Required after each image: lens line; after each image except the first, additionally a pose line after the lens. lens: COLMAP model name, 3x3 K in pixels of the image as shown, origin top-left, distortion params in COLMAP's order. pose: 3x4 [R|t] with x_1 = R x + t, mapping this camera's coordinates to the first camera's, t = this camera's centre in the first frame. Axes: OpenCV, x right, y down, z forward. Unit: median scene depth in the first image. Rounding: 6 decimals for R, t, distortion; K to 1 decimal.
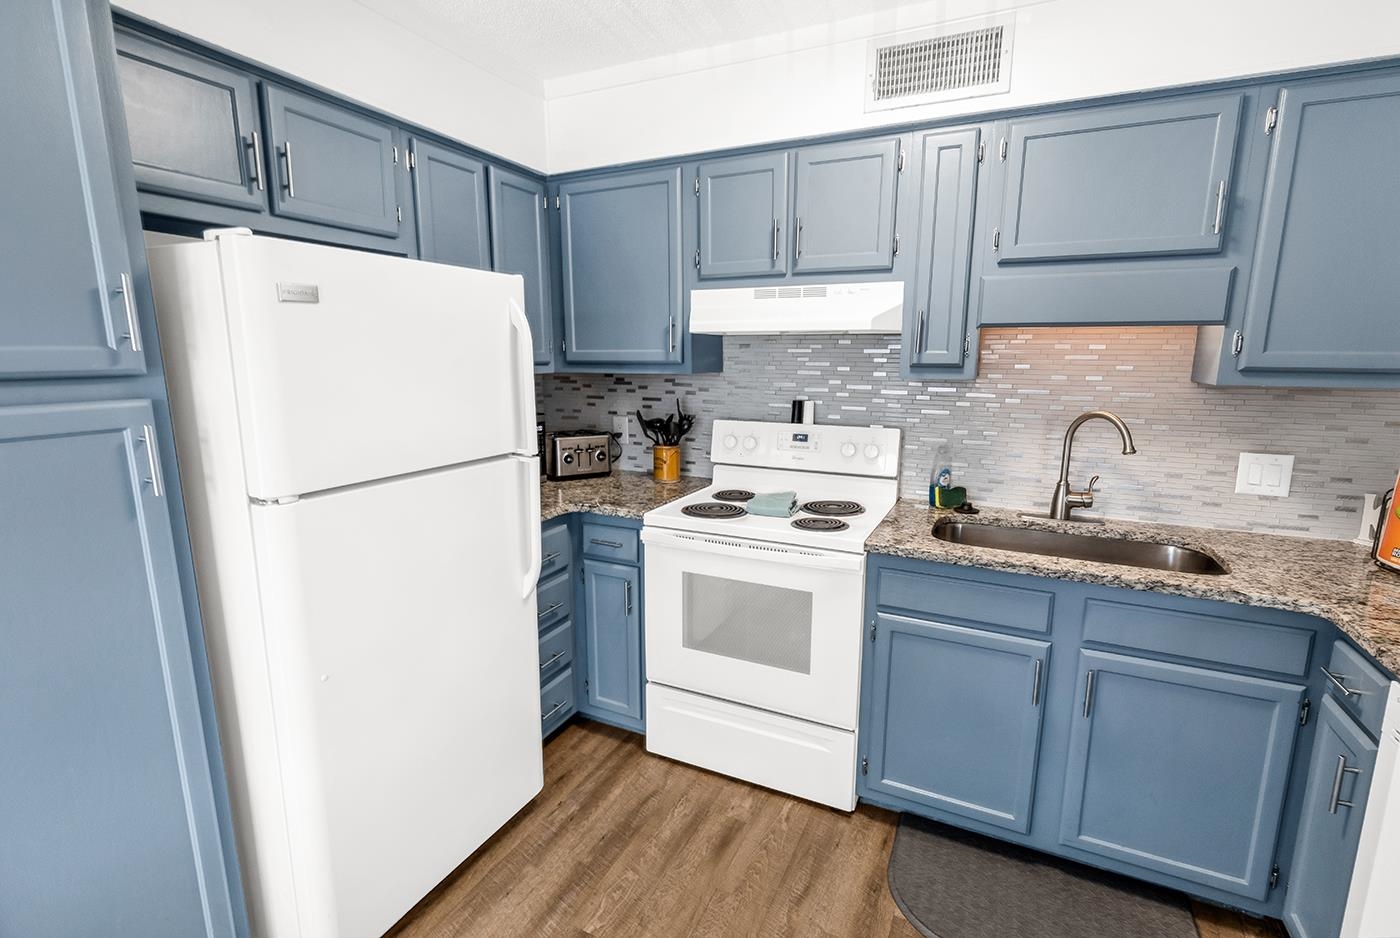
lens RADIAL K [[656.8, 0, 716.7], [0, 656.8, 476.8], [0, 0, 1]] dist [0.008943, -0.002001]
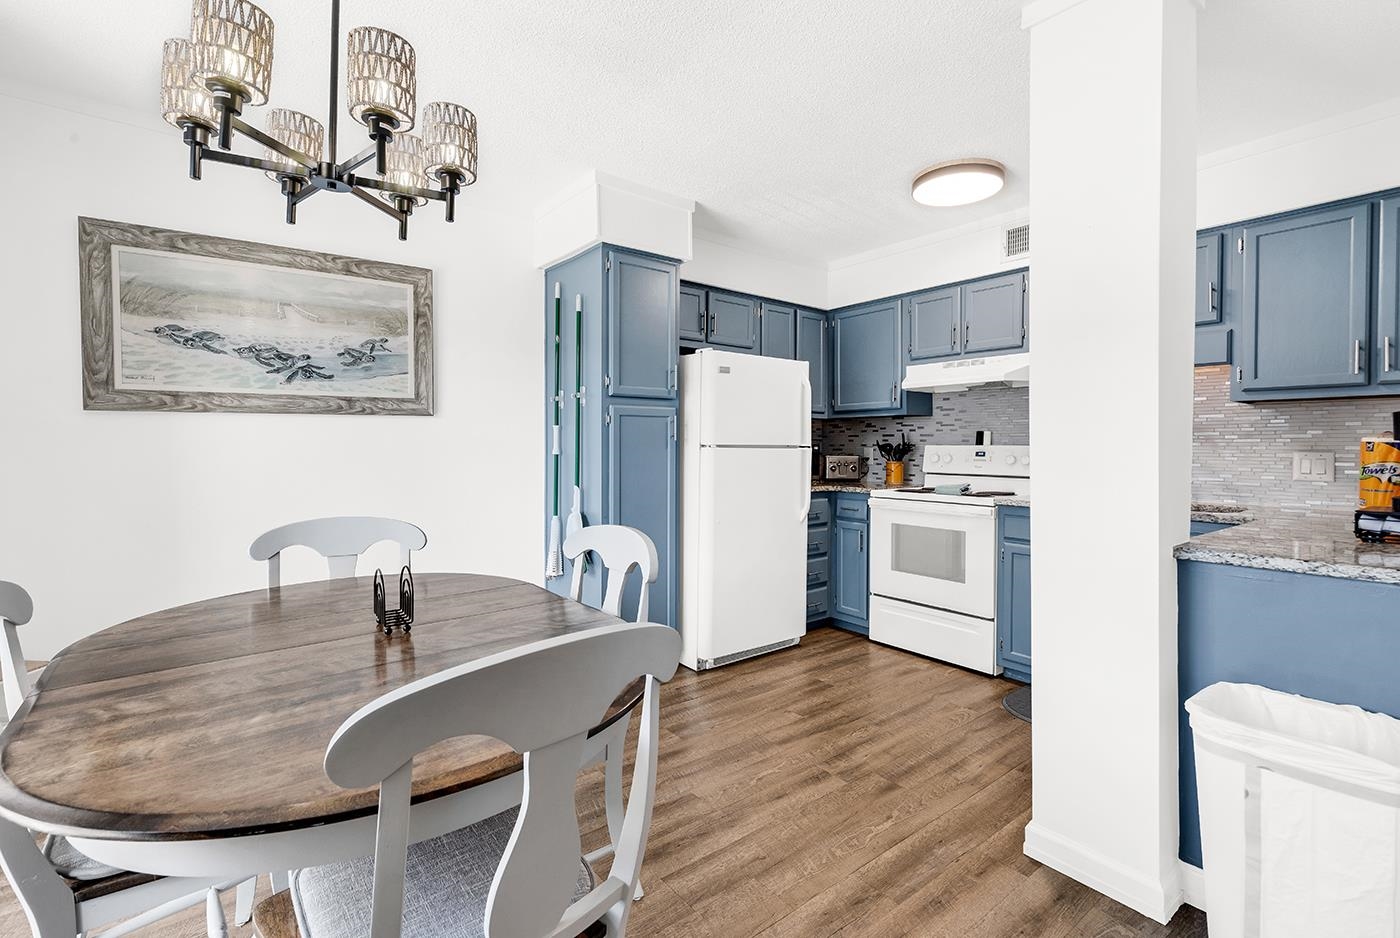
lens RADIAL K [[638.5, 0, 725.8], [0, 638.5, 447.5], [0, 0, 1]] dist [0.007143, -0.000831]
pose [[0.906277, -0.001983, -0.422679, 0.267276], [-0.076890, 0.982531, -0.169473, 0.271237], [0.415632, 0.186089, 0.890293, -0.713365]]
